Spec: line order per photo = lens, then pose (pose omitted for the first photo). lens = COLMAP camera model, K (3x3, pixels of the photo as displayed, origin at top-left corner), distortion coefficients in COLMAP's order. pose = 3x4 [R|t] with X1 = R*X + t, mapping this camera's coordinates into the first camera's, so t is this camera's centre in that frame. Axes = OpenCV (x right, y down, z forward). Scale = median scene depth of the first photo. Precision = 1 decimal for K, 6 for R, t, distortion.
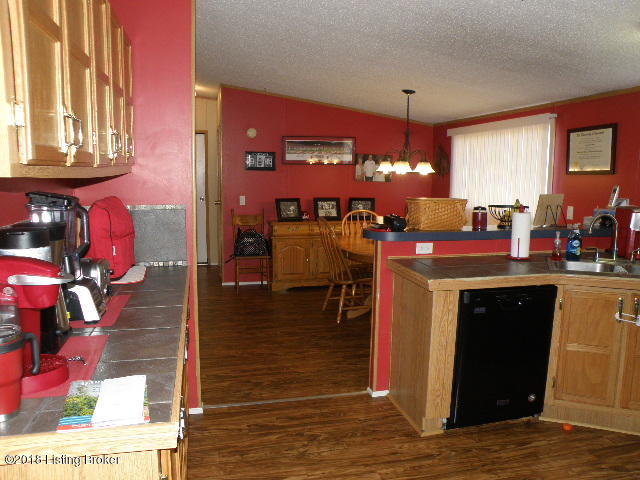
lens RADIAL K [[512.5, 0, 320.0], [0, 512.5, 240.0], [0, 0, 1]] dist [-0.167064, 0.129516]
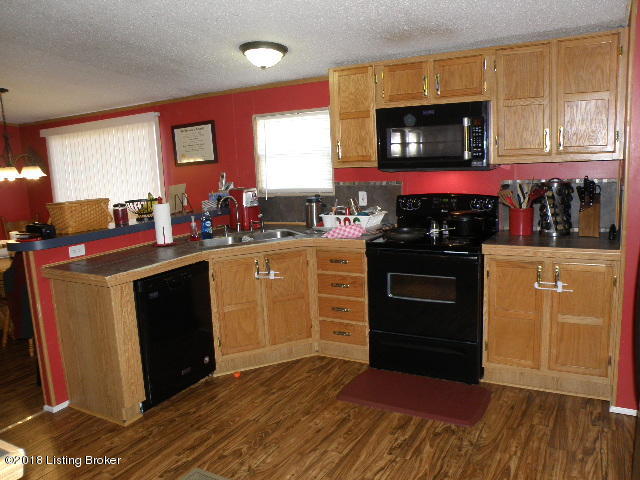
lens RADIAL K [[512.5, 0, 320.0], [0, 512.5, 240.0], [0, 0, 1]] dist [-0.167064, 0.129516]
pose [[0.685177, -0.159911, 0.710606, -0.162240], [0.153034, 0.985432, 0.074198, -0.004088], [-0.712119, 0.057908, 0.699667, -0.030271]]
